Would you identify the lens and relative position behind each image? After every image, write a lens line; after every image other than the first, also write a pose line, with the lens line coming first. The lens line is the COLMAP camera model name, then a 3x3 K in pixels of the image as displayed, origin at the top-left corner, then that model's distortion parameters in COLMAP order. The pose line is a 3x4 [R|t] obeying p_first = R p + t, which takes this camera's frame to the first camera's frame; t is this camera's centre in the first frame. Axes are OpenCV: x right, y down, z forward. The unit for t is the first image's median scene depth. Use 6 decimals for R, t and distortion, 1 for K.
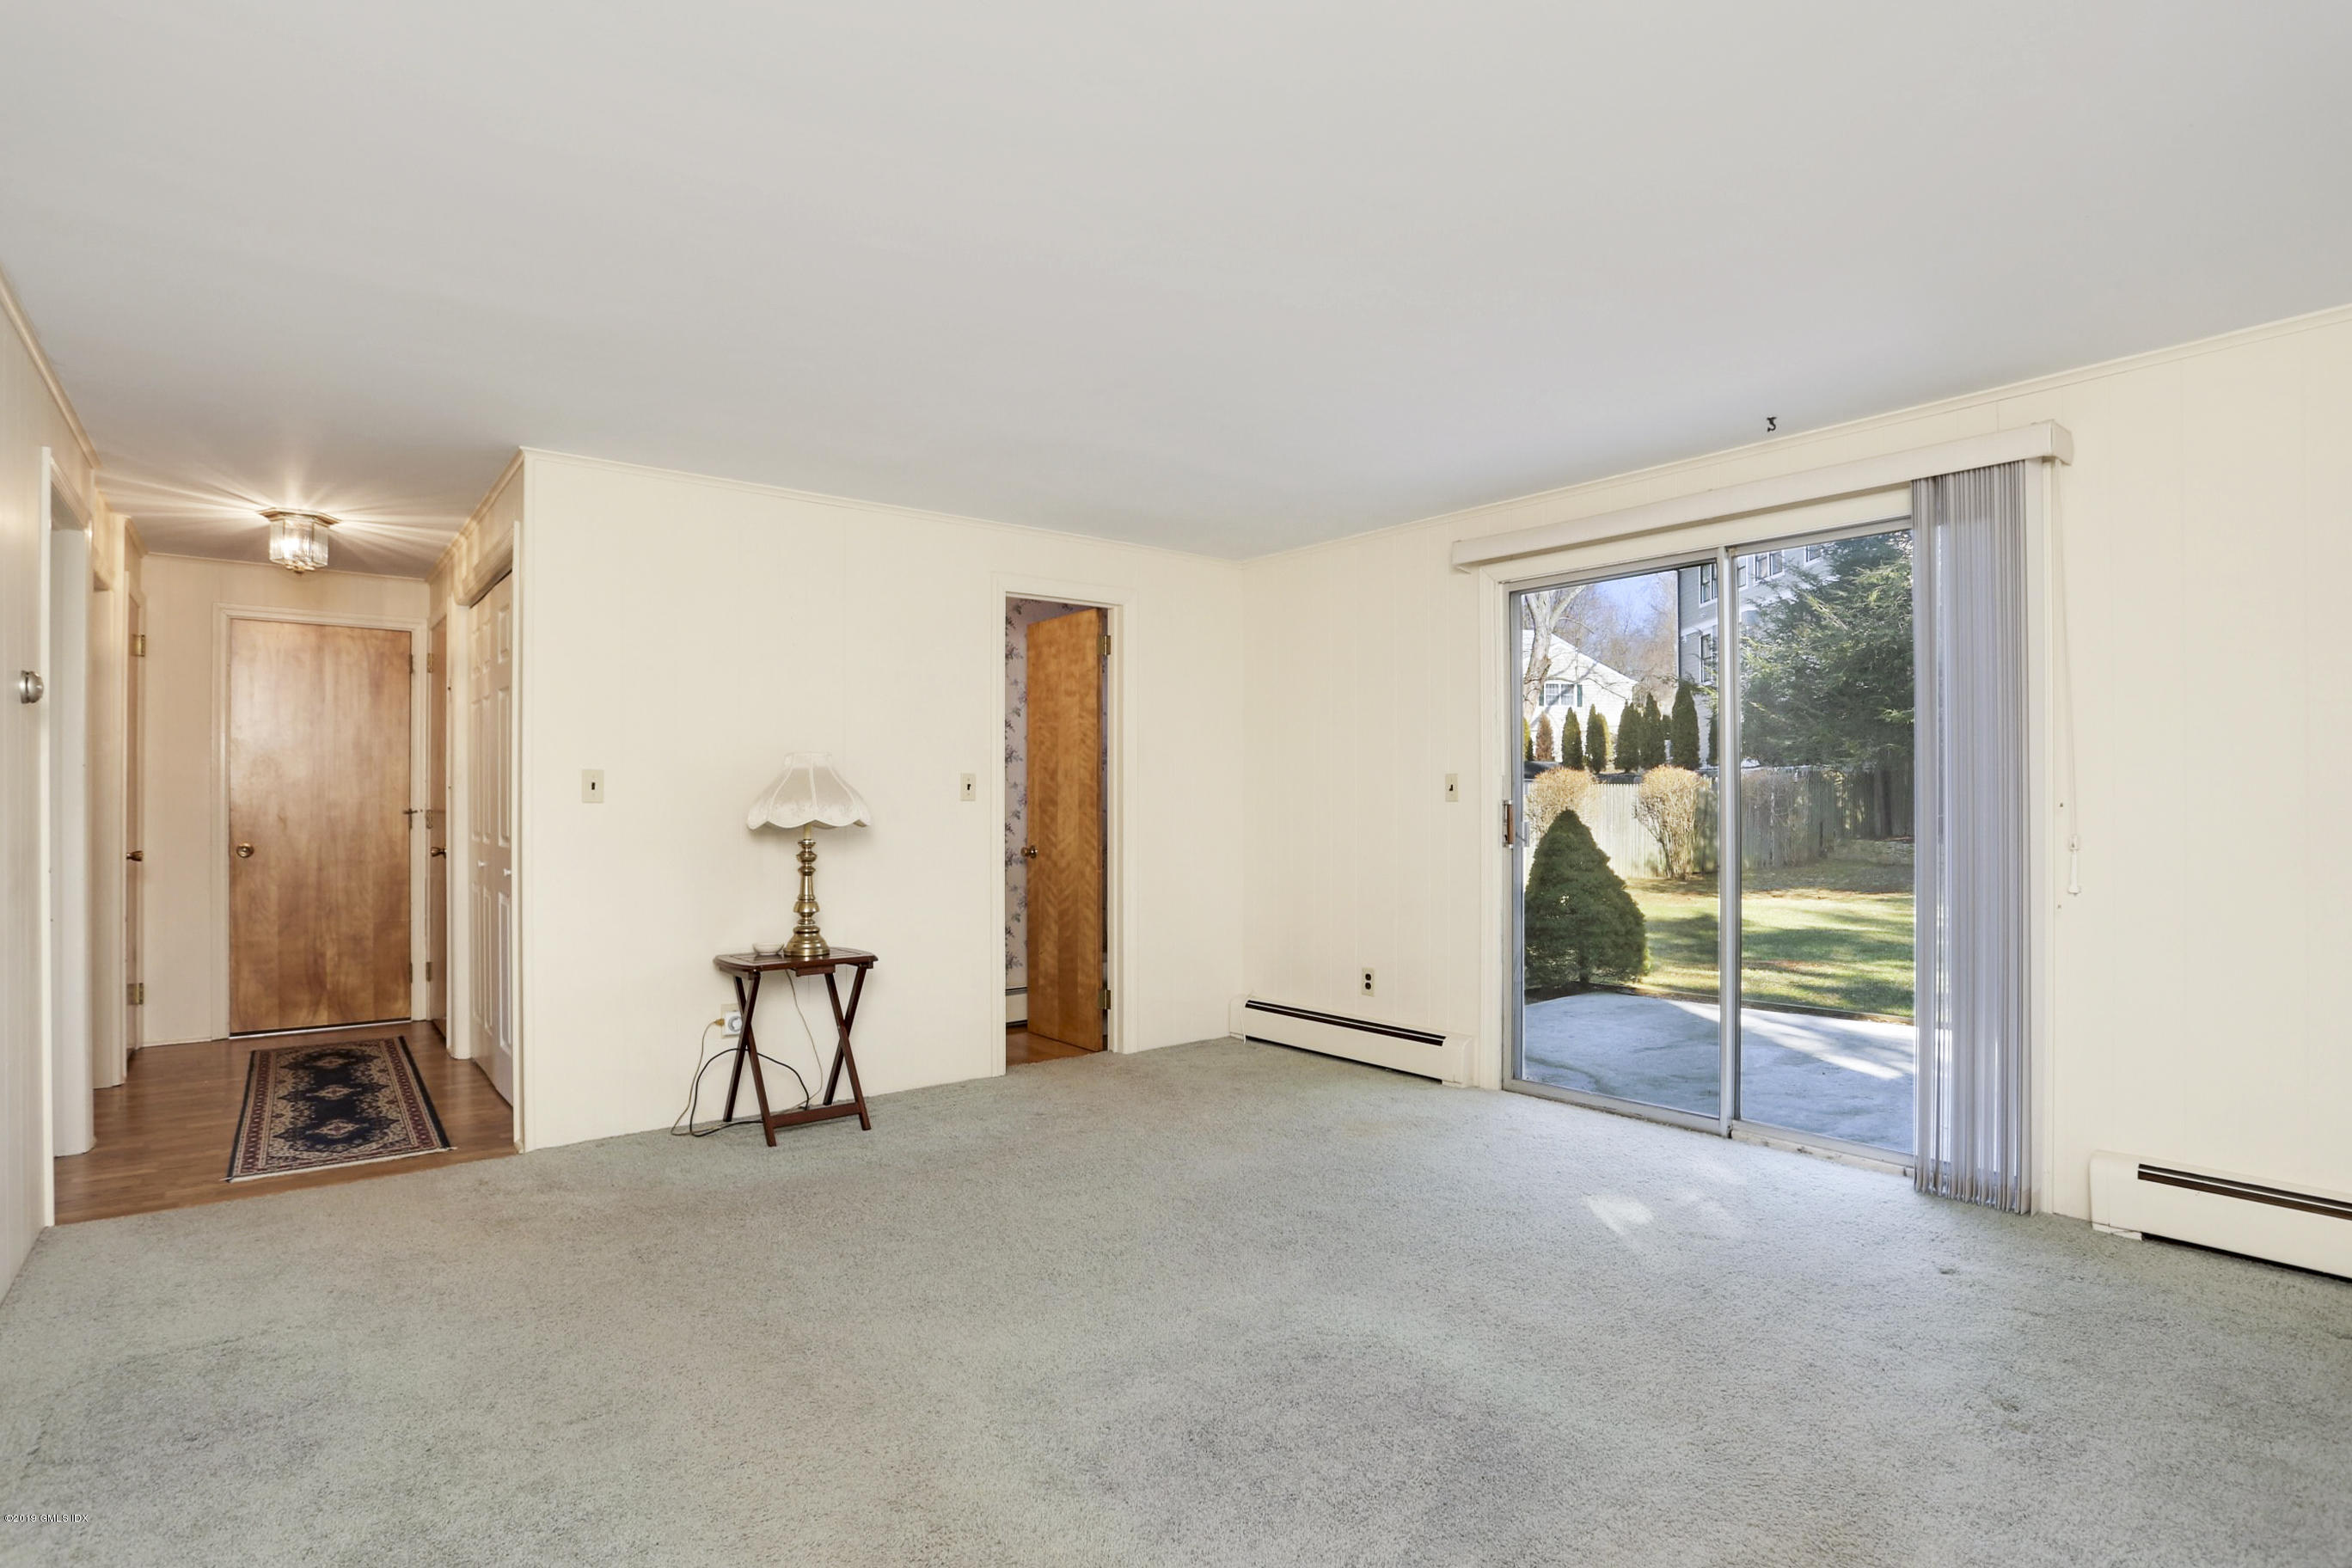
lens RADIAL K [[1181.4, 0, 1172.4], [0, 1181.4, 790.8], [0, 0, 1]] dist [-0.041084, 0.001650]
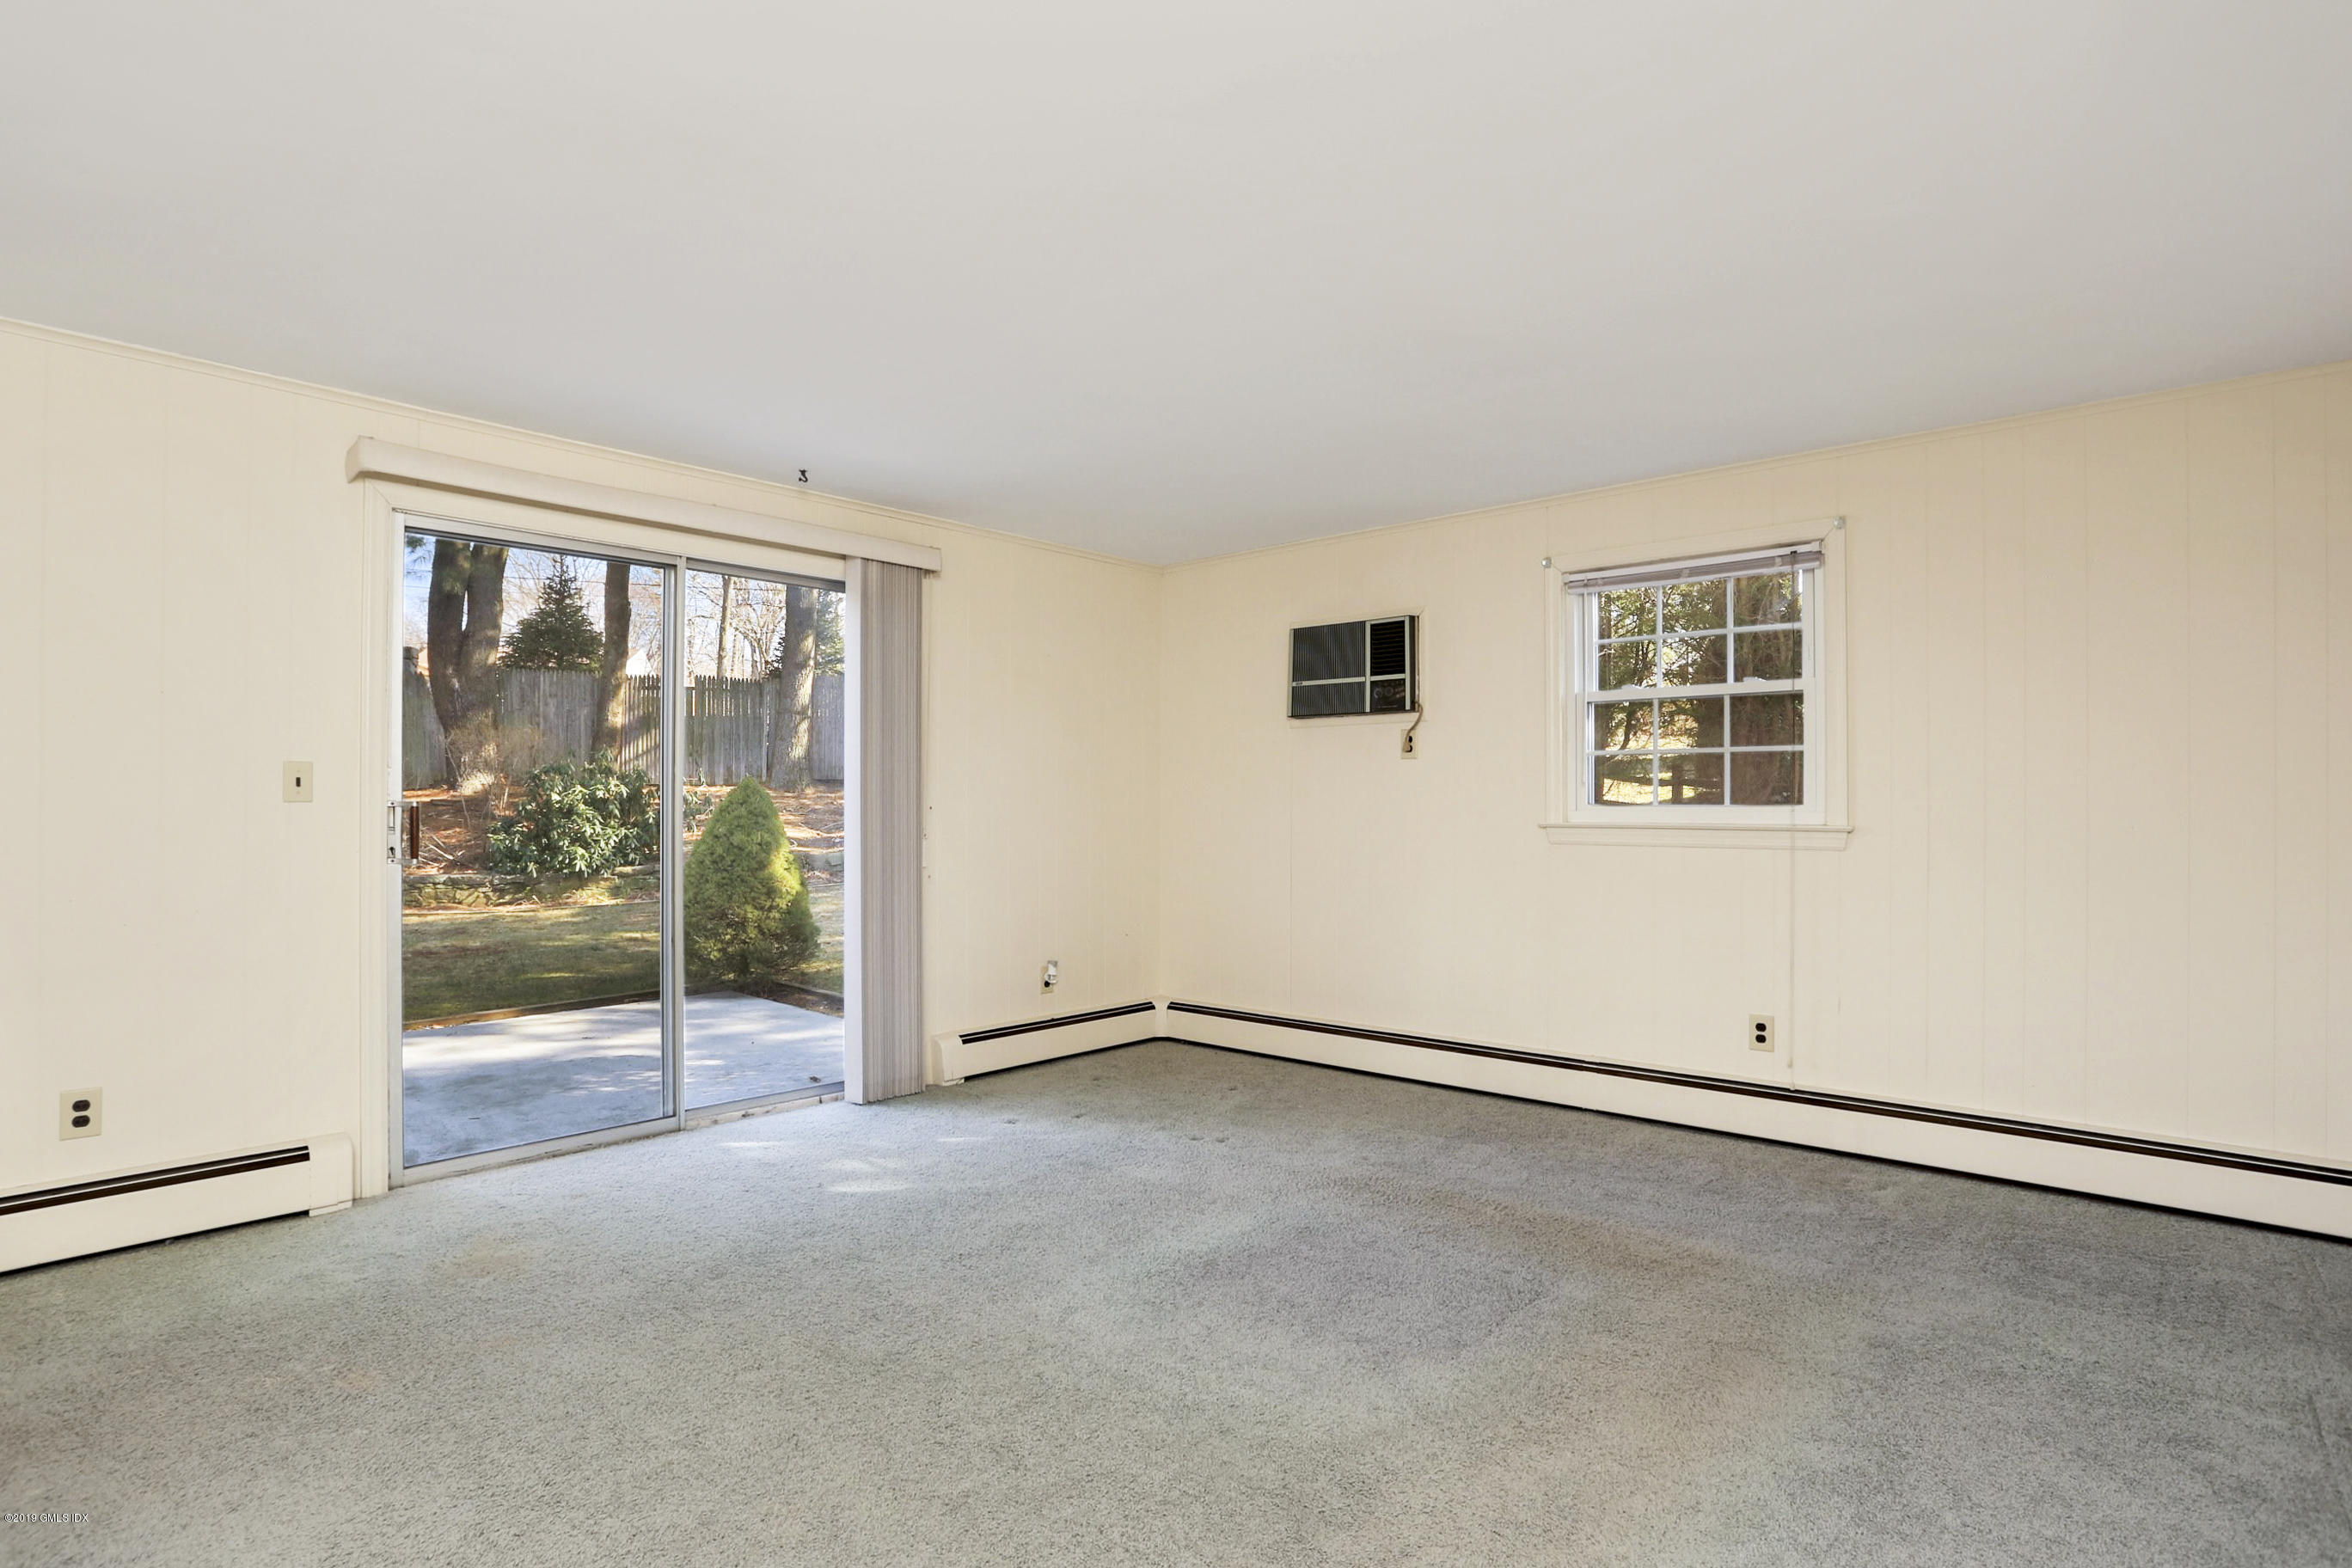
lens RADIAL K [[1181.4, 0, 1186.1], [0, 1181.4, 788.3], [0, 0, 1]] dist [-0.041084, 0.001650]
pose [[-0.160734, 0.011794, 0.986927, -0.779811], [-0.014149, 0.999798, -0.014252, 0.004053], [-0.986896, -0.016255, -0.160535, 0.920310]]
